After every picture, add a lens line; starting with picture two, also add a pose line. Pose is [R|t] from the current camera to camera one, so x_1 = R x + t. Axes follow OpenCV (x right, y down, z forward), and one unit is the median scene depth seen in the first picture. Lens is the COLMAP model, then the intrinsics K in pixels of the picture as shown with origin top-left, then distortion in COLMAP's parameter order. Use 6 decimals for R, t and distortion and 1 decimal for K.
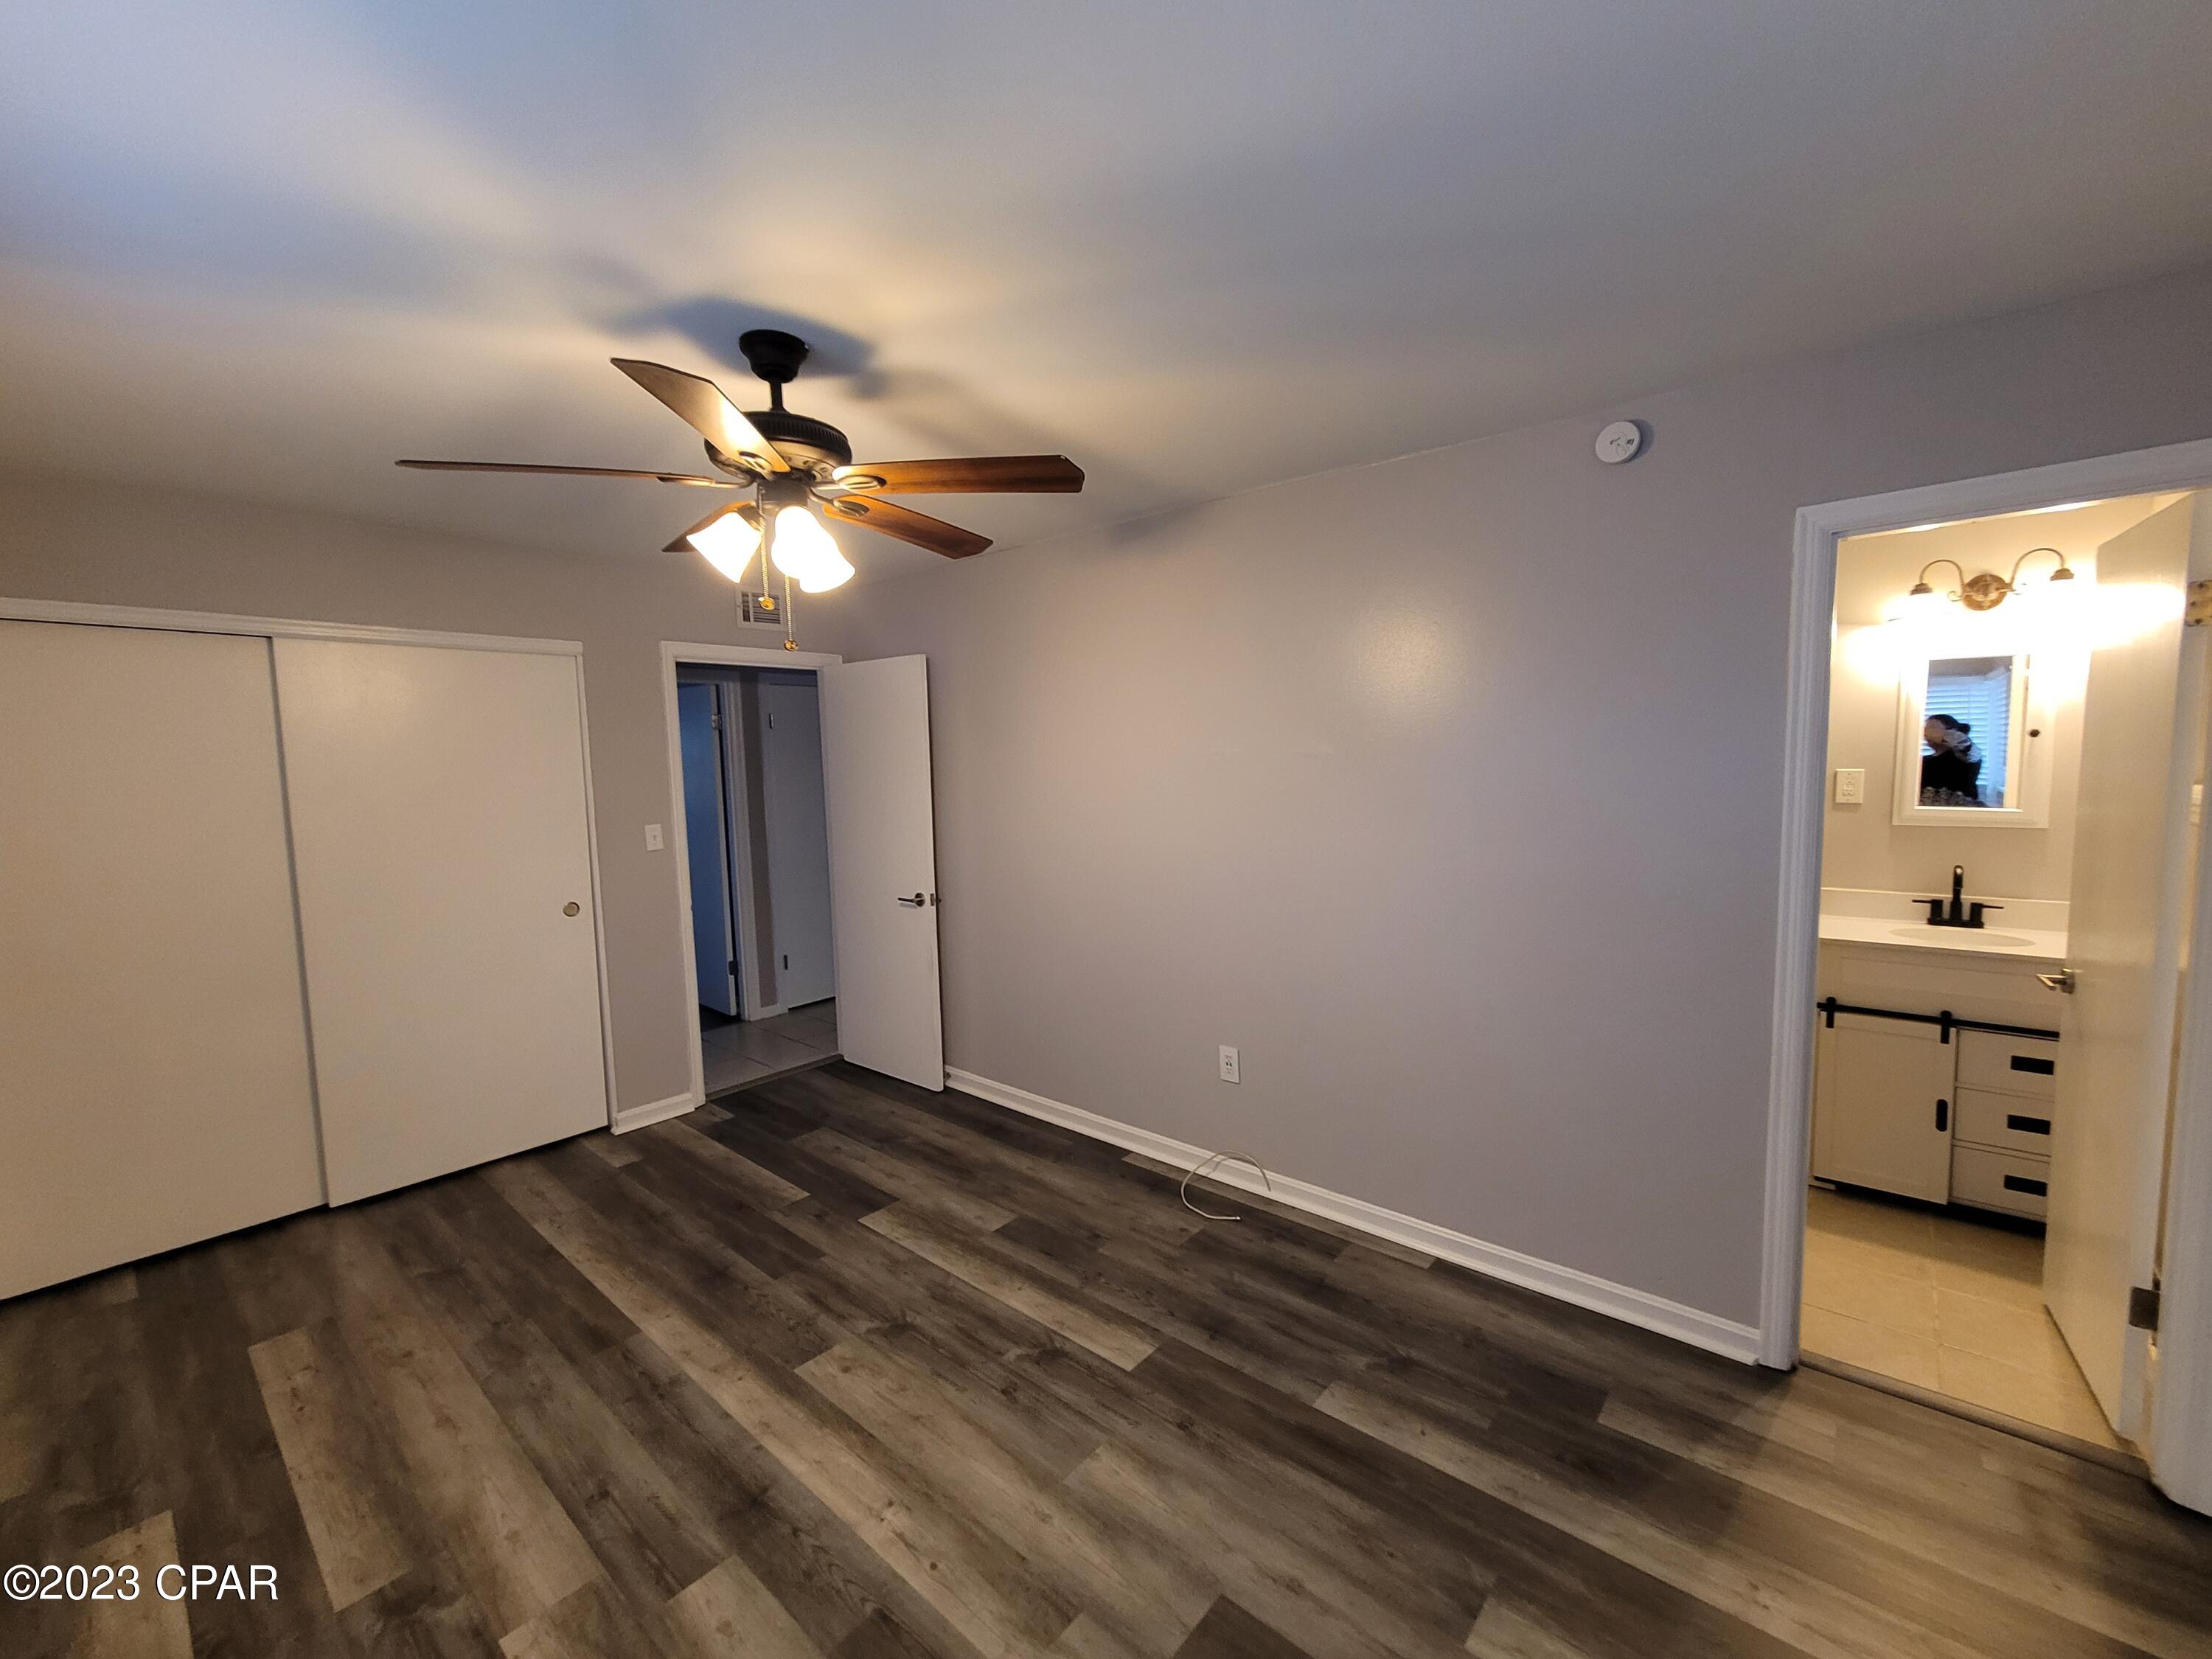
lens RADIAL K [[901.7, 0, 1121.6], [0, 901.7, 832.3], [0, 0, 1]] dist [-0.000243, 0.000149]
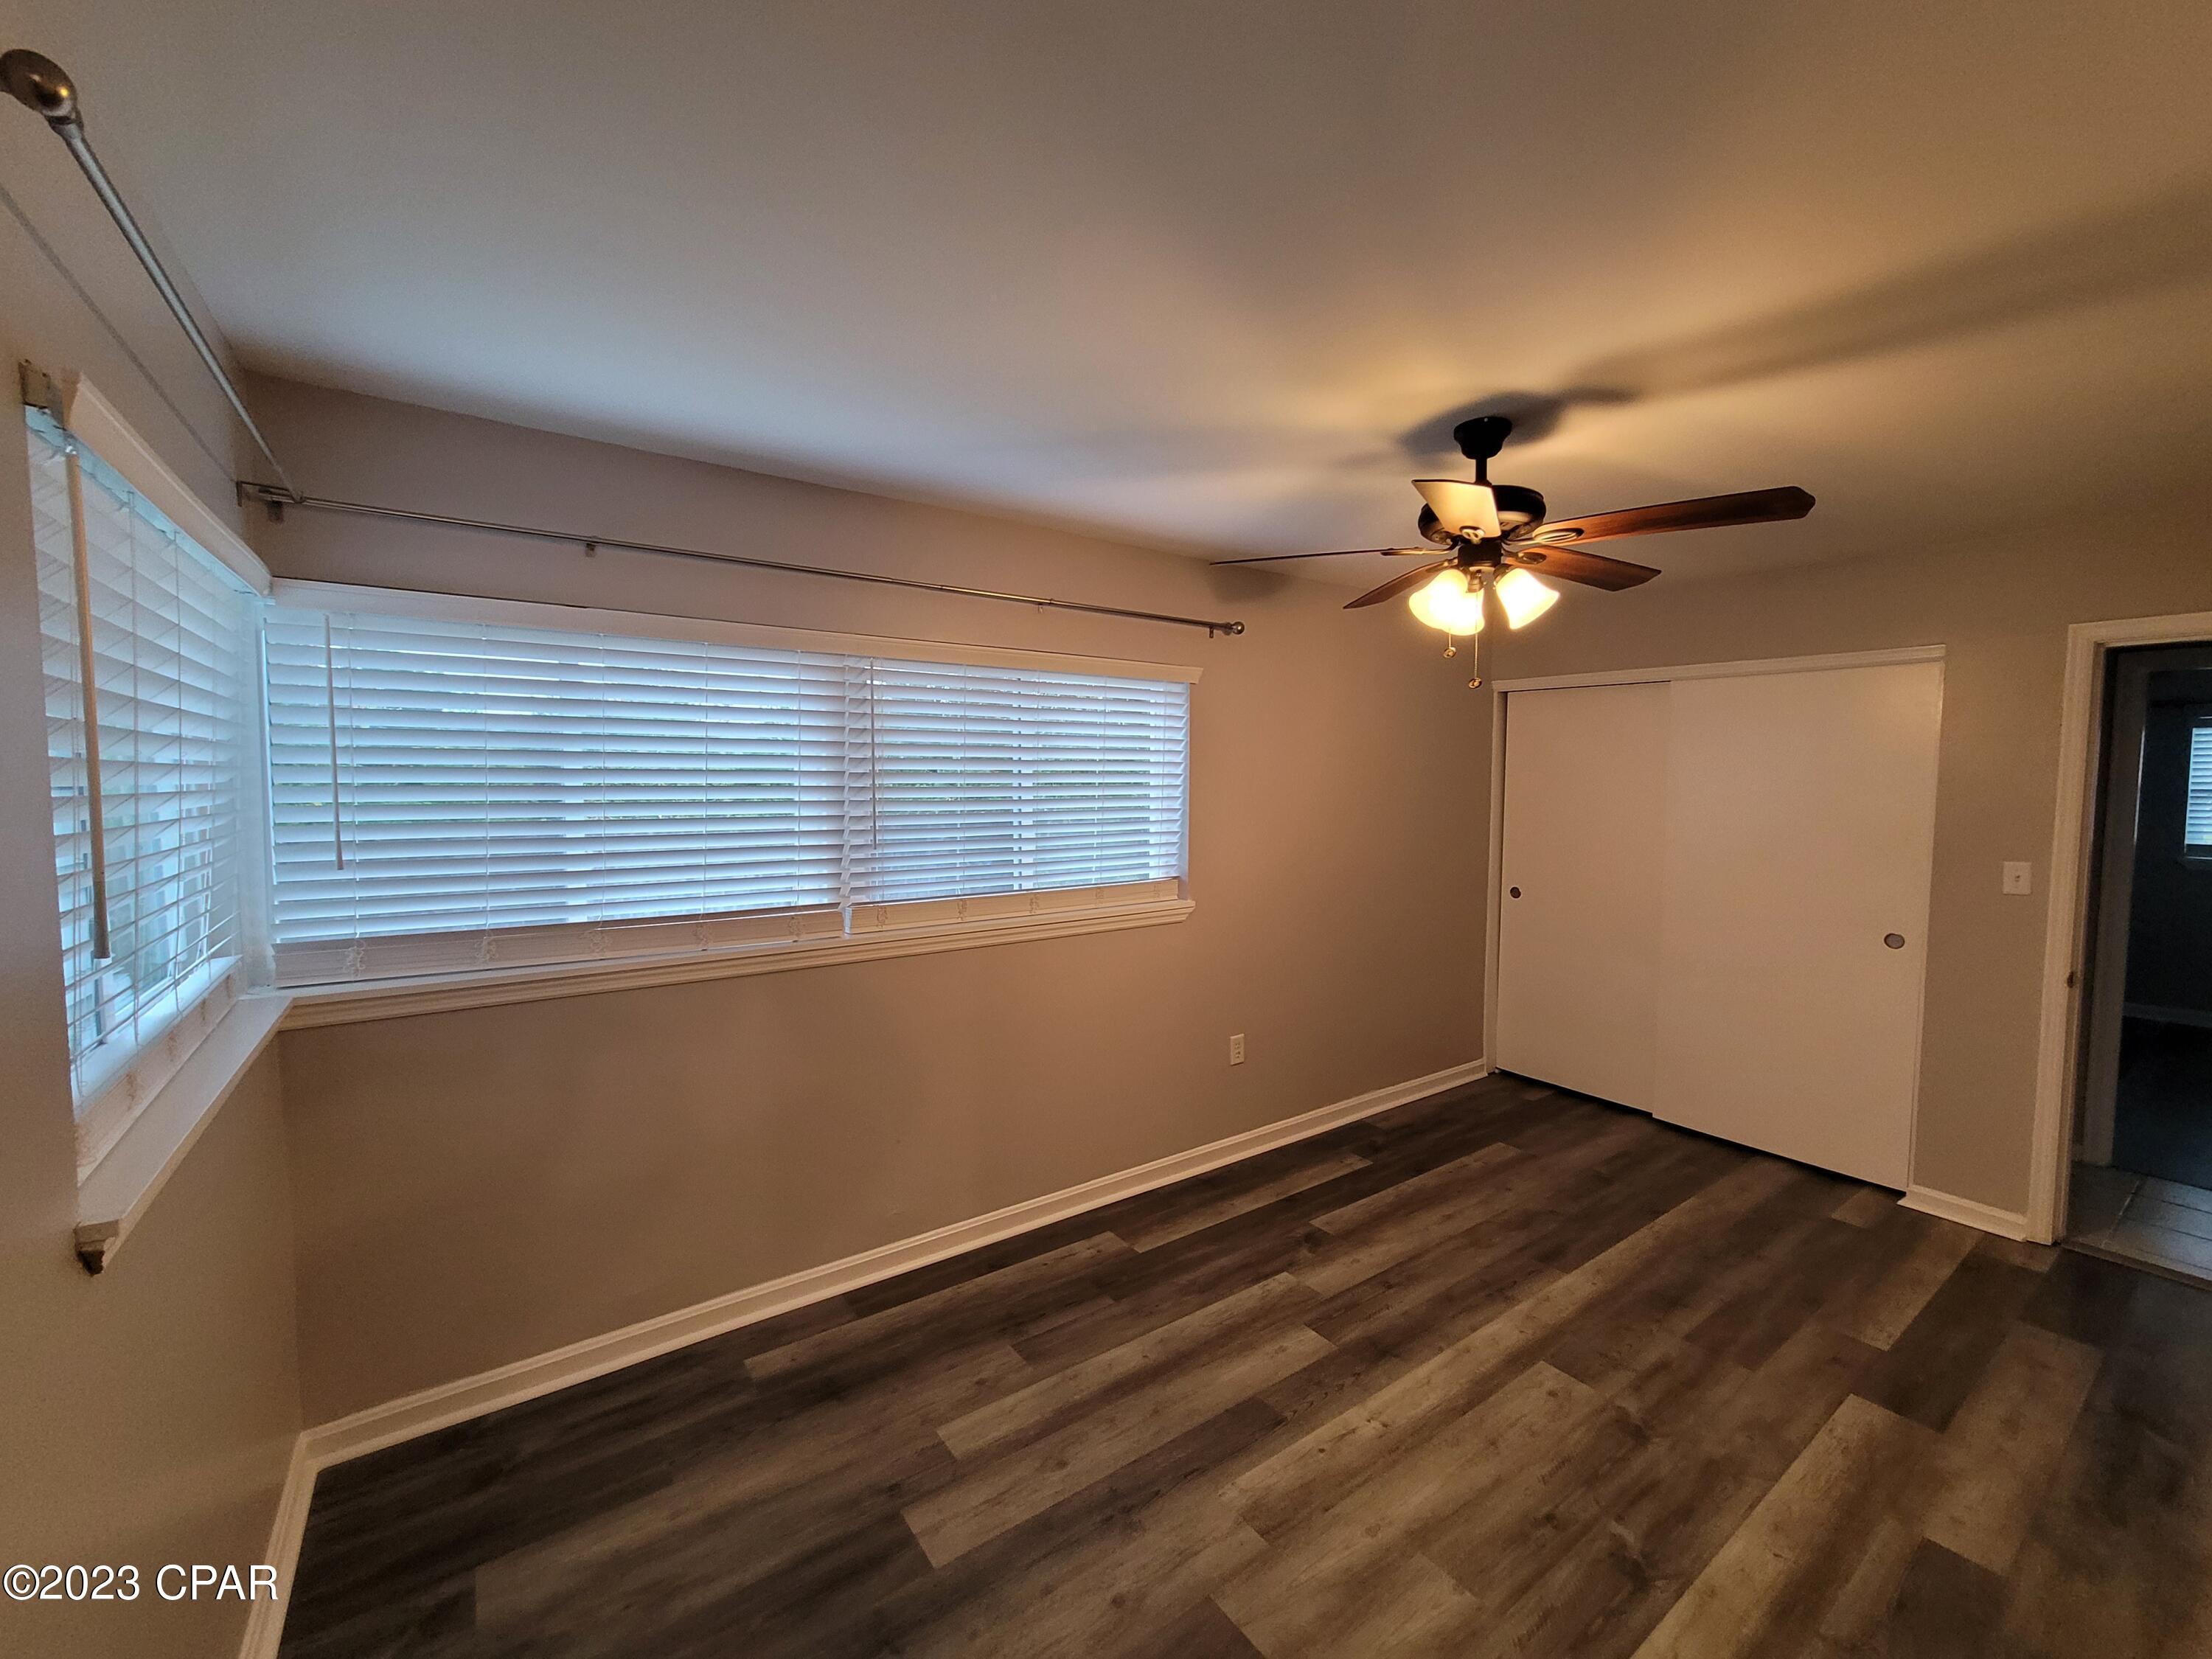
lens RADIAL K [[901.7, 0, 1121.6], [0, 901.7, 832.3], [0, 0, 1]] dist [-0.000243, 0.000149]
pose [[-0.234215, 0.083335, -0.968606, 0.793684], [-0.087009, 0.990524, 0.106260, -0.092495], [0.968283, 0.109165, -0.224745, 0.765494]]
